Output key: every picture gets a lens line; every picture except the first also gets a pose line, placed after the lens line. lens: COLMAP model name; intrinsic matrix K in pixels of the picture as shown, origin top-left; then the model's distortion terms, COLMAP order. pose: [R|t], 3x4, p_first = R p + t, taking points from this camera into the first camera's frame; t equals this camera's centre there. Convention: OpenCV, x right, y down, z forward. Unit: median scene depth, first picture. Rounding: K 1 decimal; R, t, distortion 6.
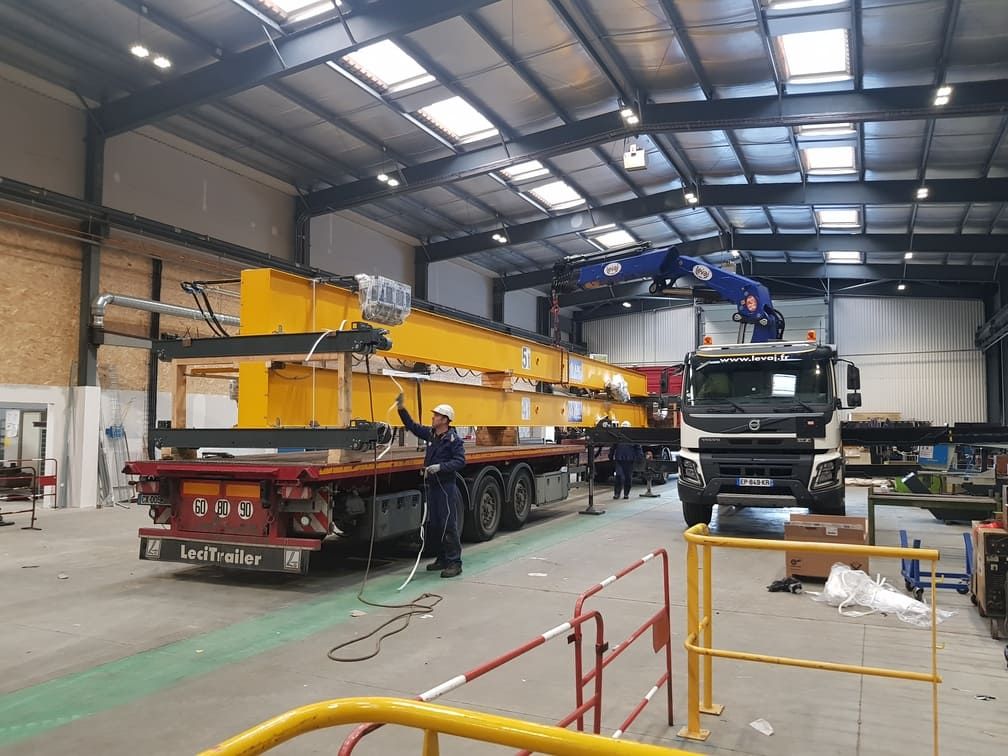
lens RADIAL K [[774.1, 0, 508.3], [0, 774.1, 375.0], [0, 0, 1]] dist [0.039957, -0.008204]
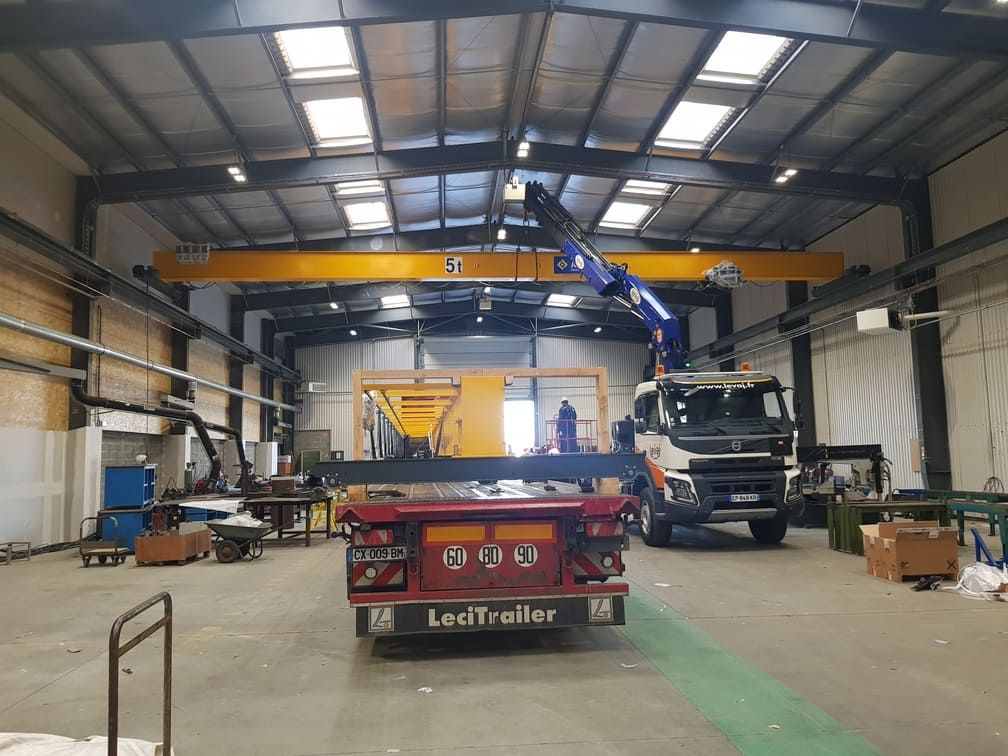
lens RADIAL K [[774.1, 0, 479.2], [0, 774.1, 361.6], [0, 0, 1]] dist [0.039957, -0.008204]
pose [[0.873430, 0.032960, 0.485833, -0.540727], [-0.003979, 0.998156, -0.060563, 0.013153], [-0.486933, 0.050964, 0.871951, 0.205938]]
